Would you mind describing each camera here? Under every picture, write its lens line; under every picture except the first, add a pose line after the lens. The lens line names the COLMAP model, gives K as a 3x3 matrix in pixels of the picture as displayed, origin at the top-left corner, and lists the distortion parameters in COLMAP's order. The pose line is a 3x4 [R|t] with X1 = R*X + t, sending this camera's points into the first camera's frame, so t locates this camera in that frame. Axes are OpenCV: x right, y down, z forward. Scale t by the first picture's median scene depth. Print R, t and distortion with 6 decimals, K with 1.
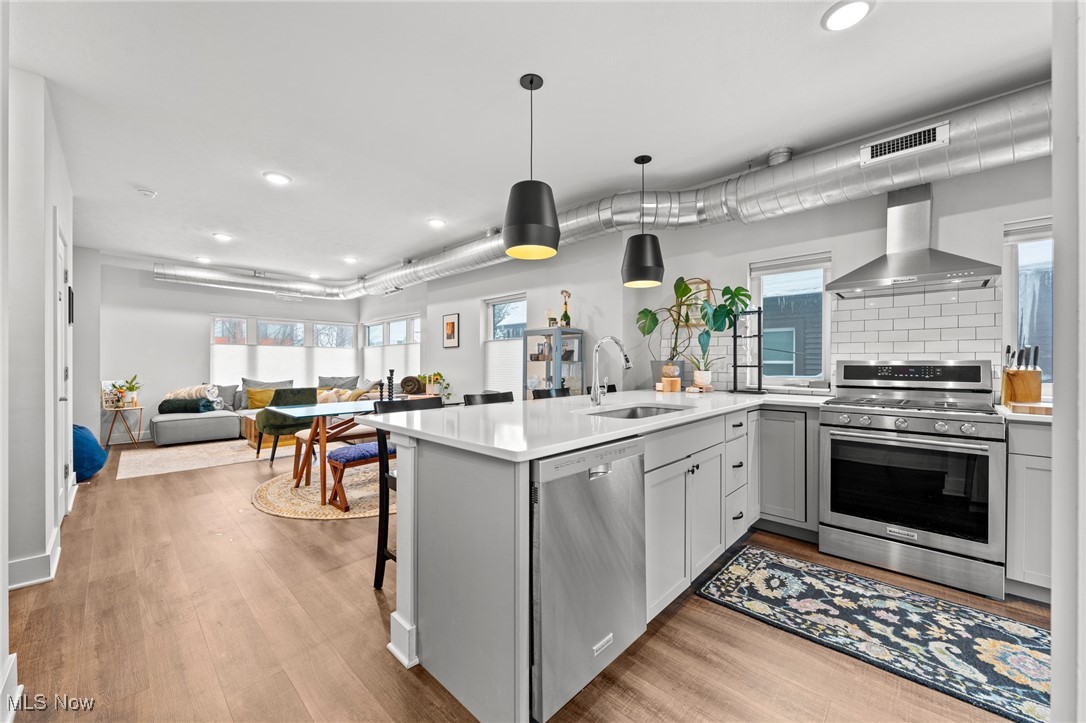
lens RADIAL K [[414.3, 0, 538.8], [0, 414.3, 363.7], [0, 0, 1]] dist [-0.003799, 0.001203]
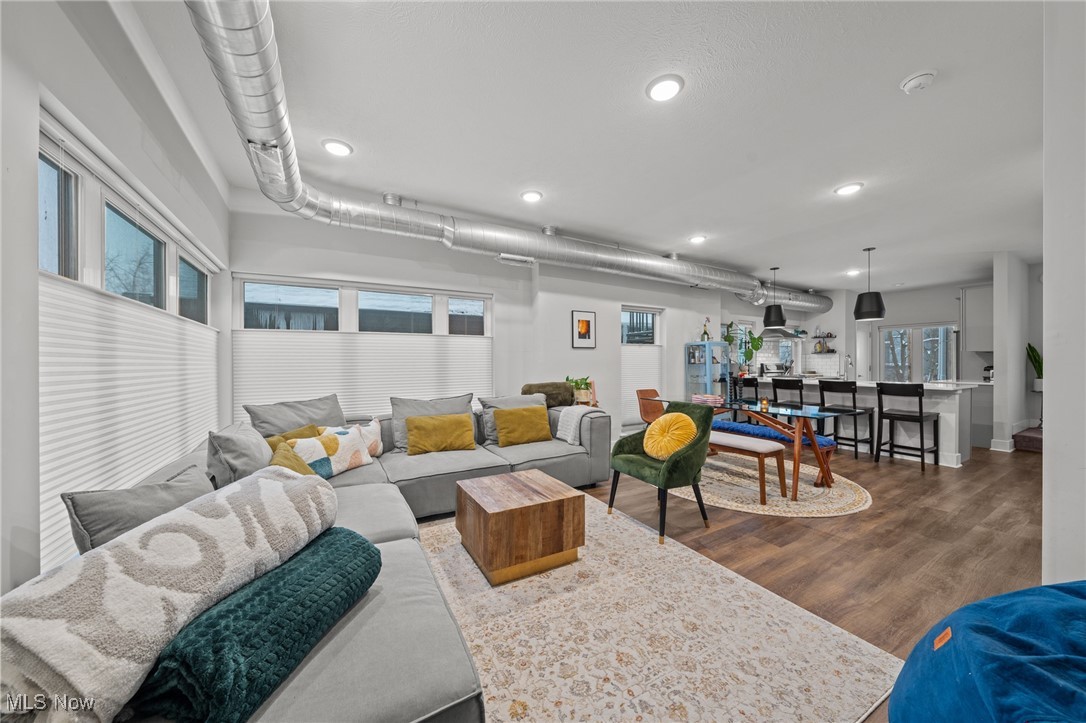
lens RADIAL K [[369.1, 0, 540.0], [0, 369.1, 363.7], [0, 0, 1]] dist [-0.004301, 0.000305]
pose [[0.278454, -0.003158, 0.960444, -1.750702], [0.001803, 0.999995, 0.002766, -0.012625], [-0.960448, 0.000962, 0.278458, 1.501458]]
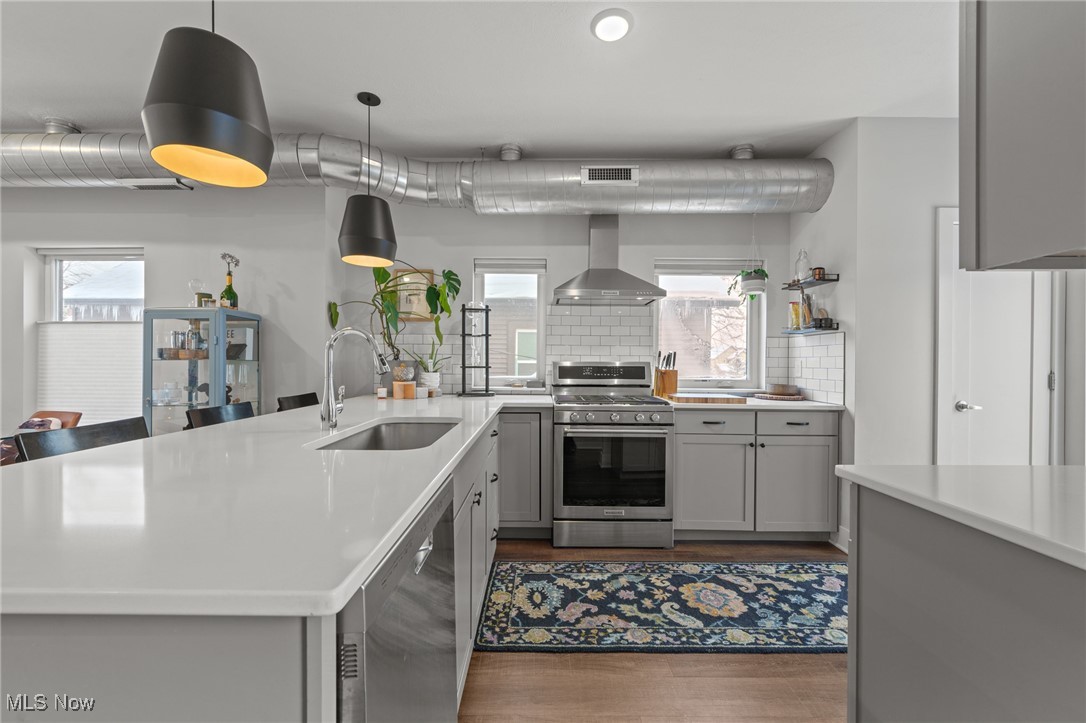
lens RADIAL K [[431.1, 0, 541.2], [0, 431.1, 364.1], [0, 0, 1]] dist [-0.003298, 0.000403]
pose [[0.722047, -0.001668, 0.691842, -0.065775], [-0.002745, 0.999982, 0.005276, -0.005841], [-0.691839, -0.005708, 0.722029, 0.184492]]
